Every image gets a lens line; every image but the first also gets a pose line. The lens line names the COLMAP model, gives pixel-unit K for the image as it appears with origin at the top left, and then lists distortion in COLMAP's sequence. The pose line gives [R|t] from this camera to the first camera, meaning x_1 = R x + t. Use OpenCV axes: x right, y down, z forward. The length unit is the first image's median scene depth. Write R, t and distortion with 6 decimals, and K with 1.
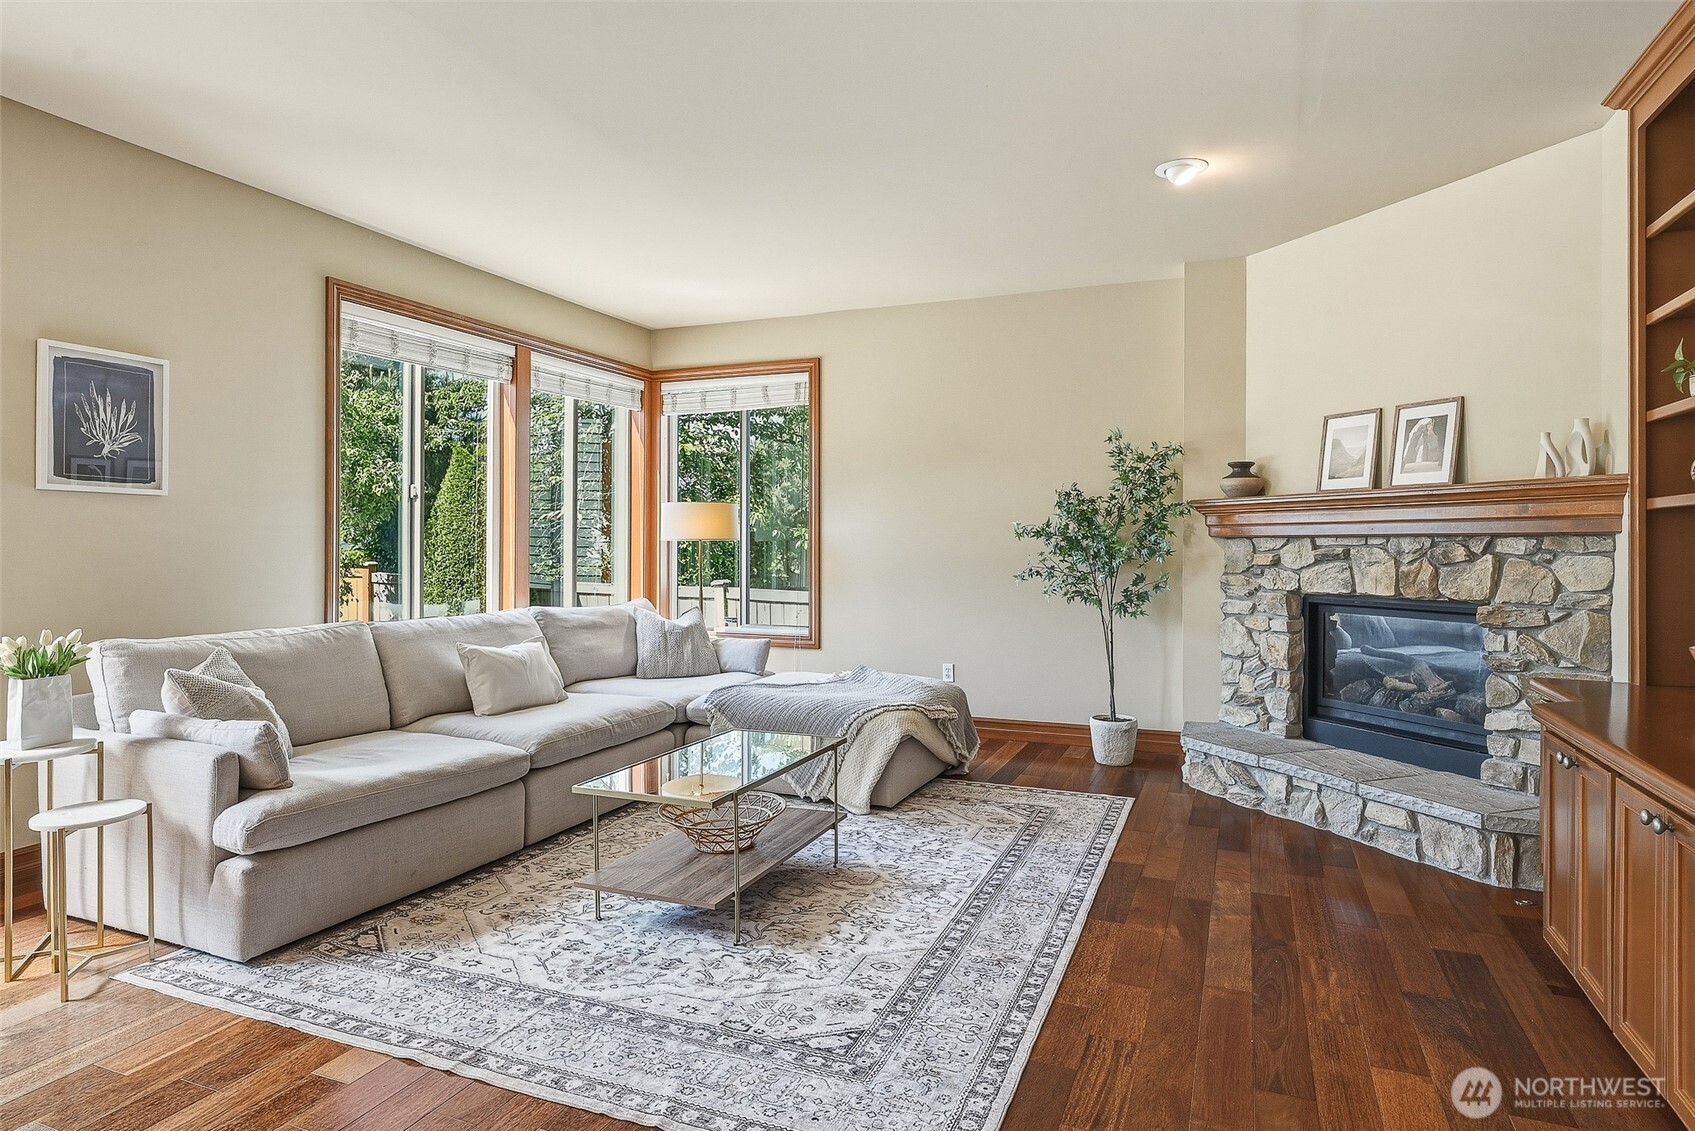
lens RADIAL K [[948.3, 0, 847.5], [0, 948.3, 565.5], [0, 0, 1]] dist [0.003863, 0.000936]
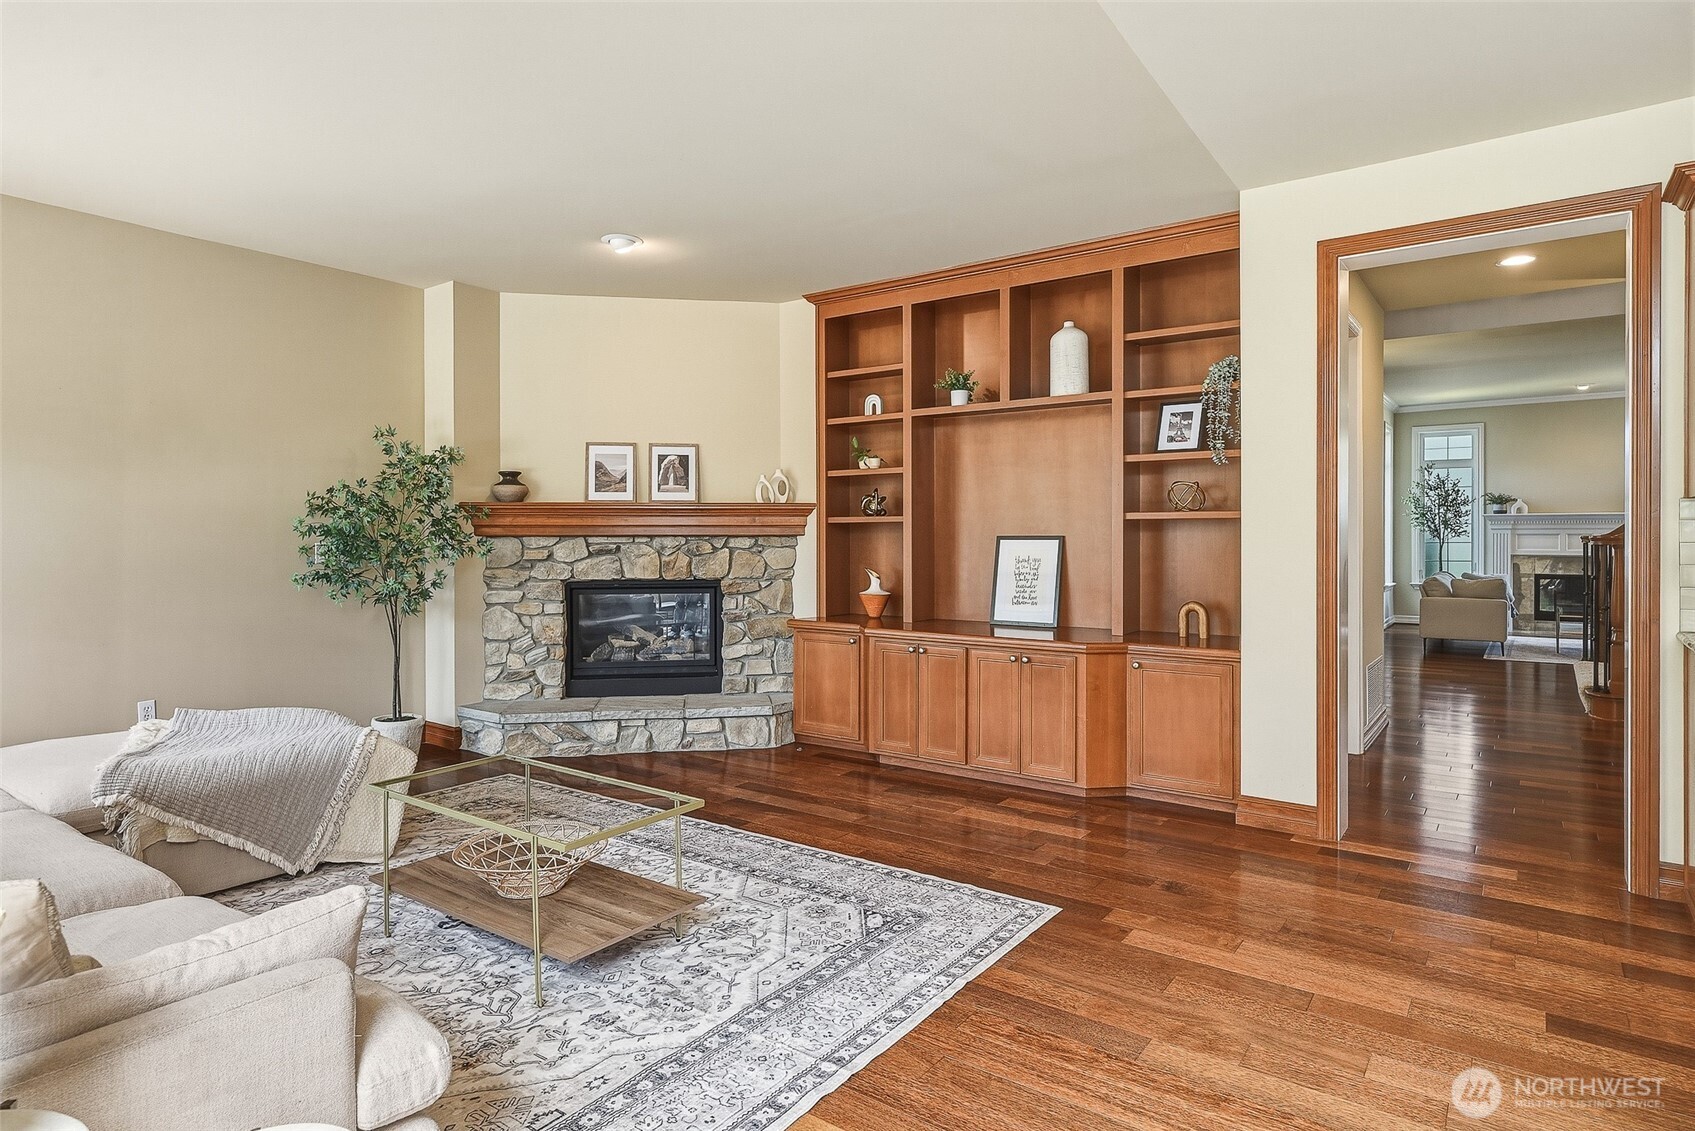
lens RADIAL K [[916.1, 0, 855.9], [0, 916.1, 569.3], [0, 0, 1]] dist [-0.003942, -0.000939]
pose [[0.246698, -0.037366, 0.968372, -0.751453], [0.024447, 0.999178, 0.032326, -0.020483], [-0.968784, 0.015699, 0.247408, 0.419368]]
